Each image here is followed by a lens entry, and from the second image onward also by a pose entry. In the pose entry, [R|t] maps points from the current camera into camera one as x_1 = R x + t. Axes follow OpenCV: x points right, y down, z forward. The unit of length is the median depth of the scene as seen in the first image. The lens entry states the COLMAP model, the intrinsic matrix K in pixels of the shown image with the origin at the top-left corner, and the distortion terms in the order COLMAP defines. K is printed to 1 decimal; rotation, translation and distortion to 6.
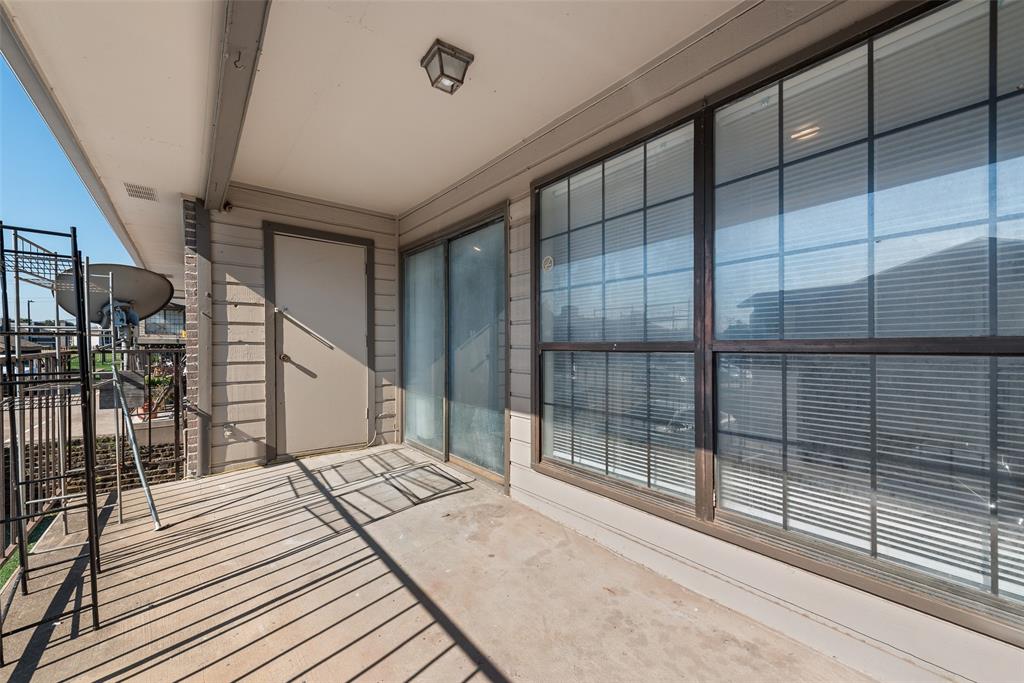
lens RADIAL K [[406.1, 0, 510.8], [0, 406.1, 348.4], [0, 0, 1]] dist [0.004067, -0.000316]
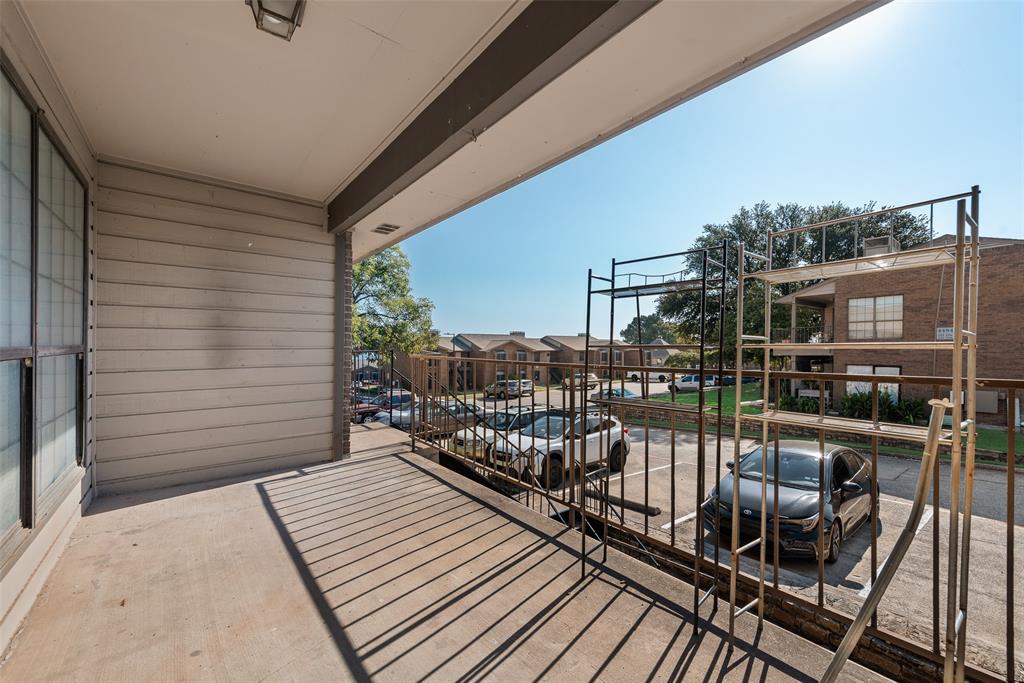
lens RADIAL K [[406.1, 0, 510.8], [0, 406.1, 348.4], [0, 0, 1]] dist [0.004067, -0.000316]
pose [[-0.999985, 0.004504, -0.003111, -0.704312], [0.004491, 0.999981, 0.004297, -0.022576], [0.003130, 0.004283, -0.999986, 2.026061]]
